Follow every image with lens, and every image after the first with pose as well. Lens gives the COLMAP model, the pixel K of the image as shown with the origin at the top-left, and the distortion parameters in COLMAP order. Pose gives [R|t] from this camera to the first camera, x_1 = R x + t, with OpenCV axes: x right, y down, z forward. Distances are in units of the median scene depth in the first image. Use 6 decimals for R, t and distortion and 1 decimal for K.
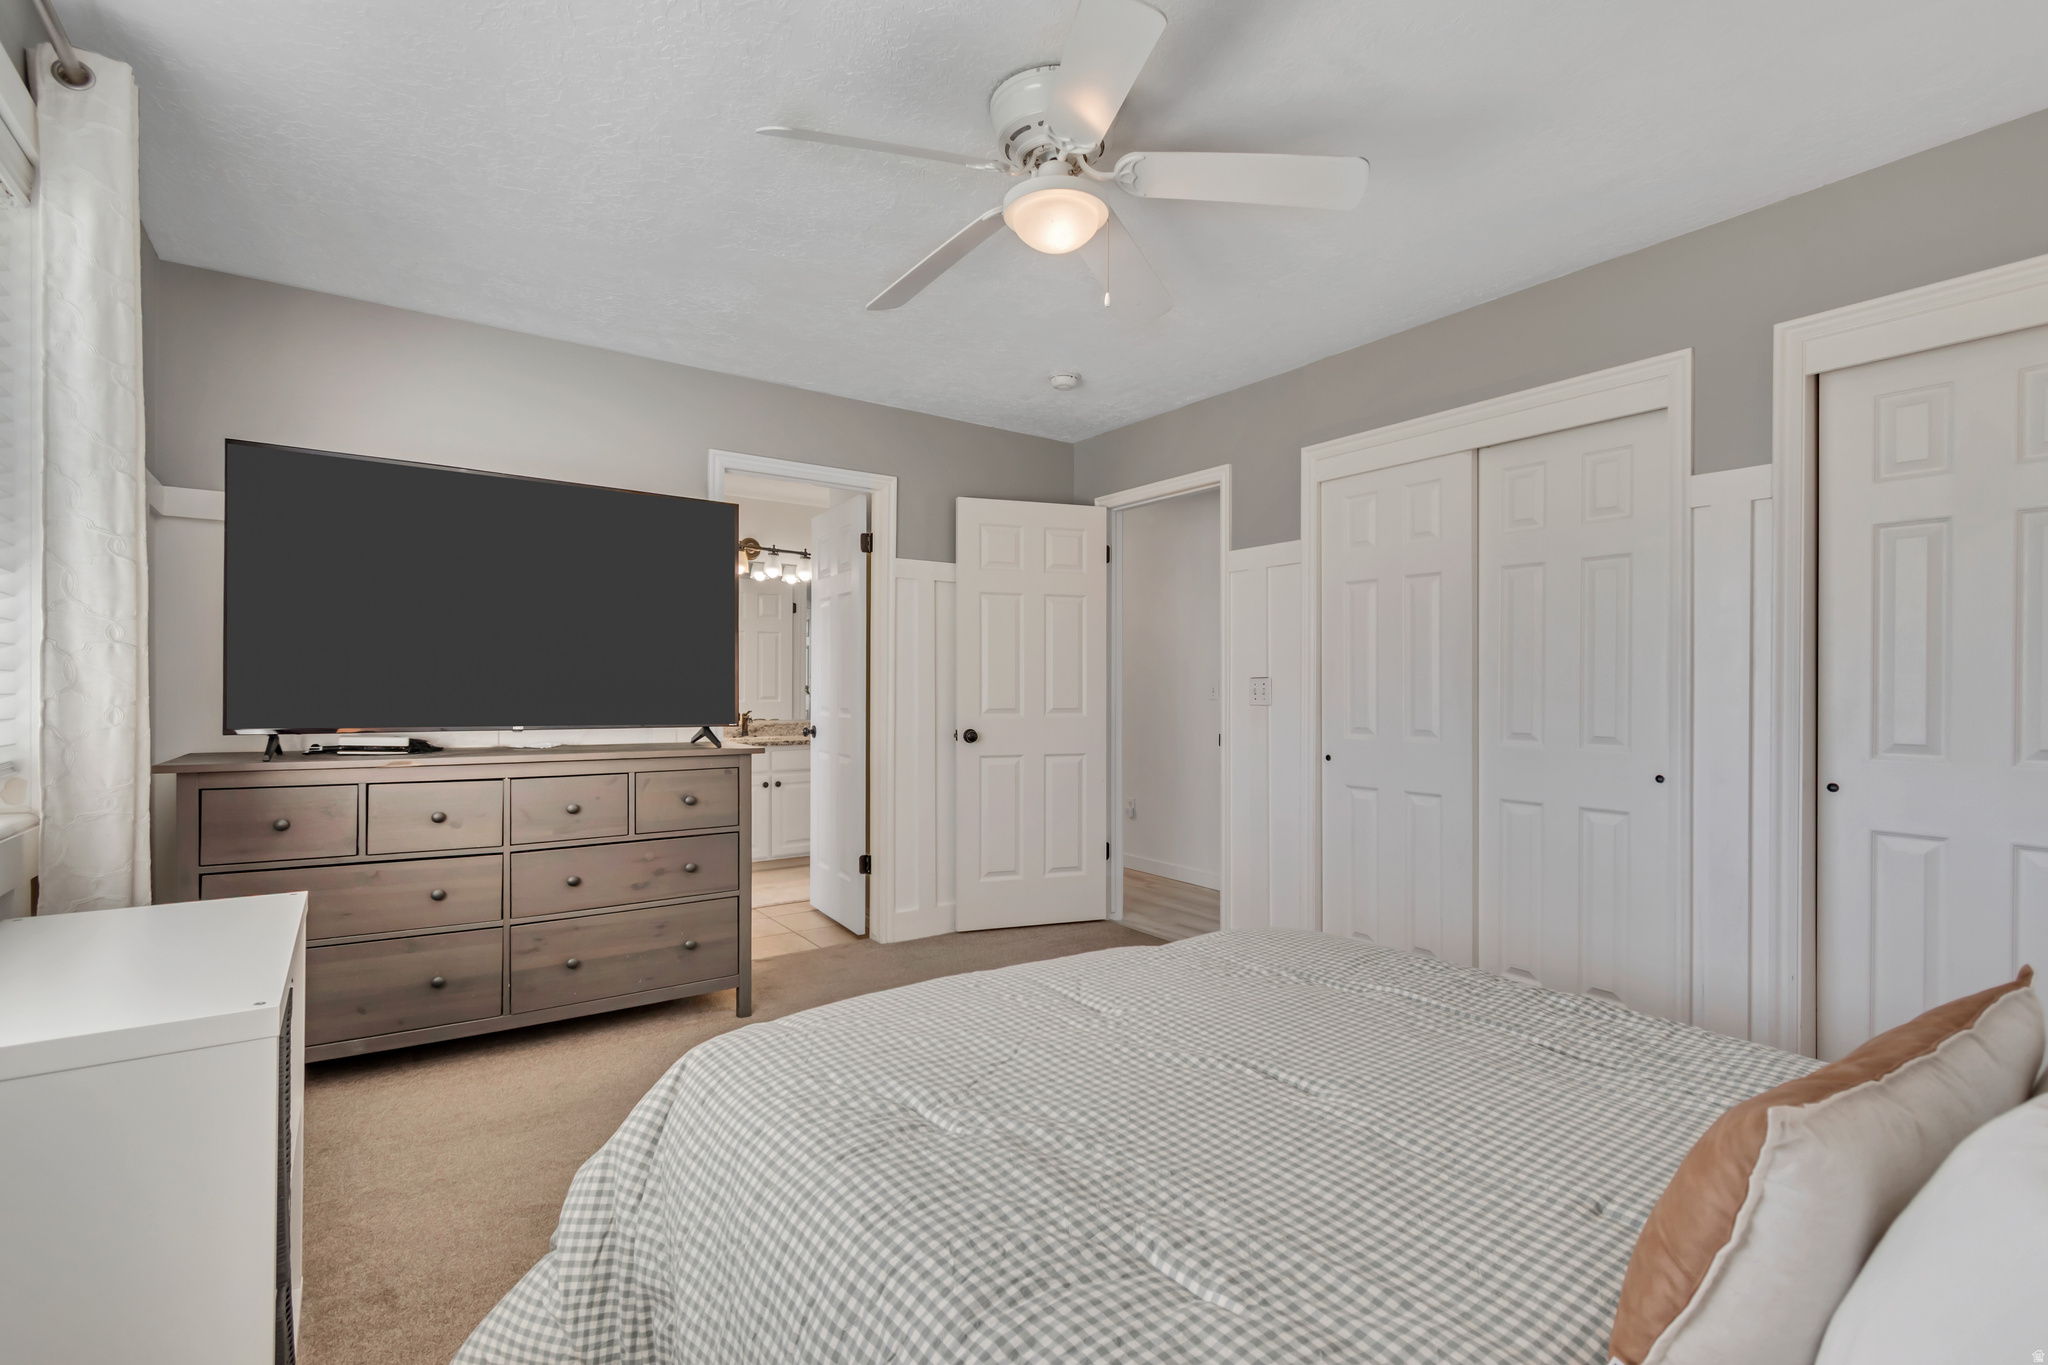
lens RADIAL K [[918.1, 0, 1028.2], [0, 918.1, 678.1], [0, 0, 1]] dist [0.006357, -0.004719]
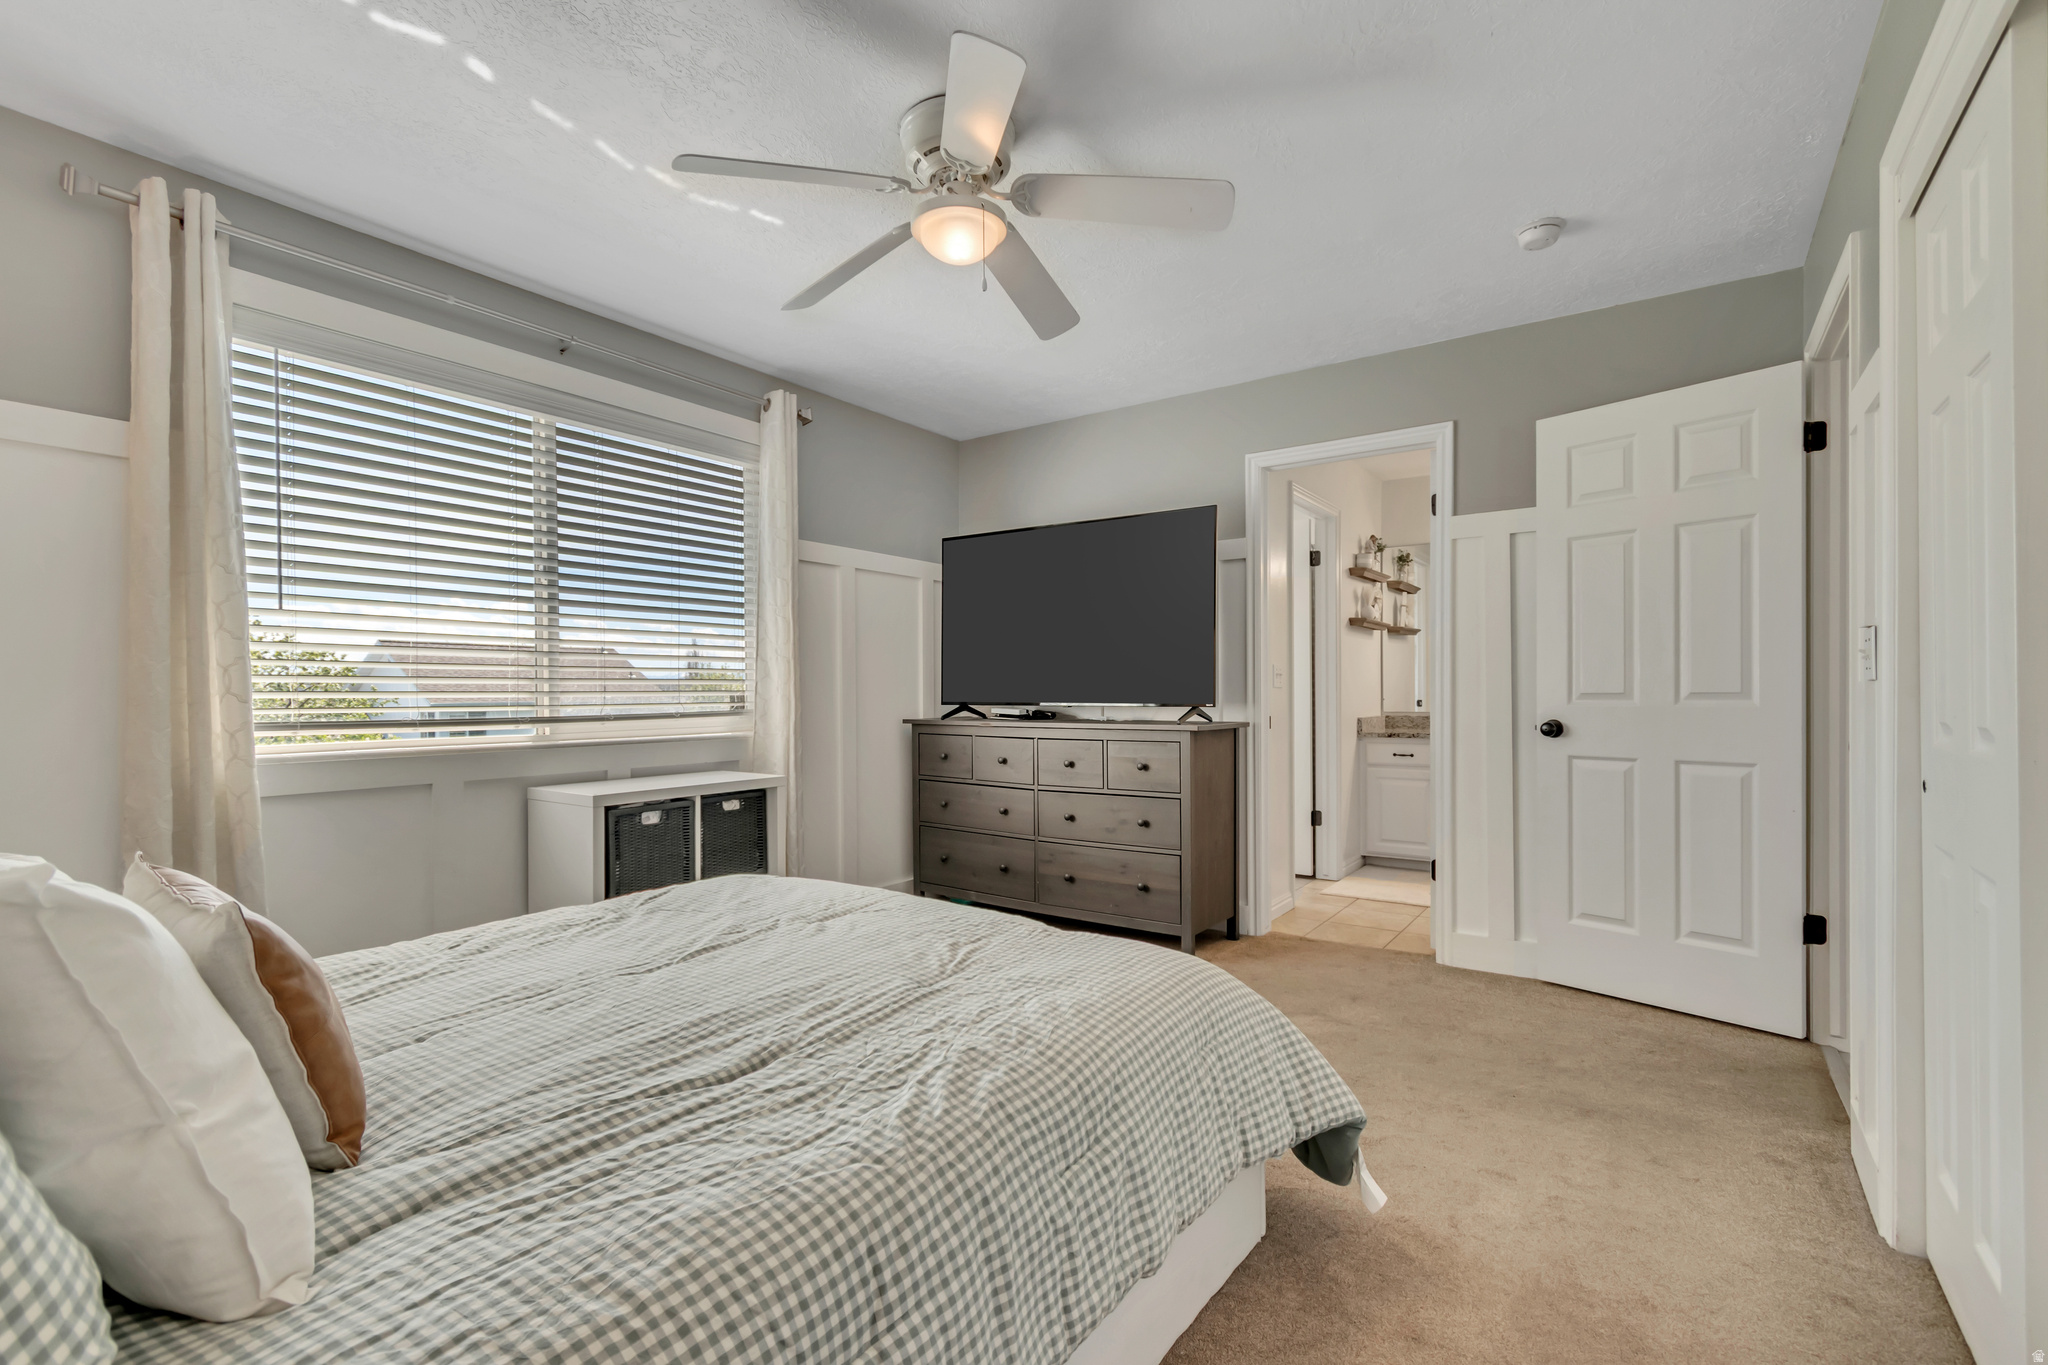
lens RADIAL K [[916.3, 0, 1024.8], [0, 916.3, 676.3], [0, 0, 1]] dist [0.001337, -0.000389]
pose [[0.331578, -0.013093, -0.943337, 0.679661], [0.022934, 0.999720, -0.005814, 0.018381], [0.943149, -0.019707, 0.331786, 0.446087]]
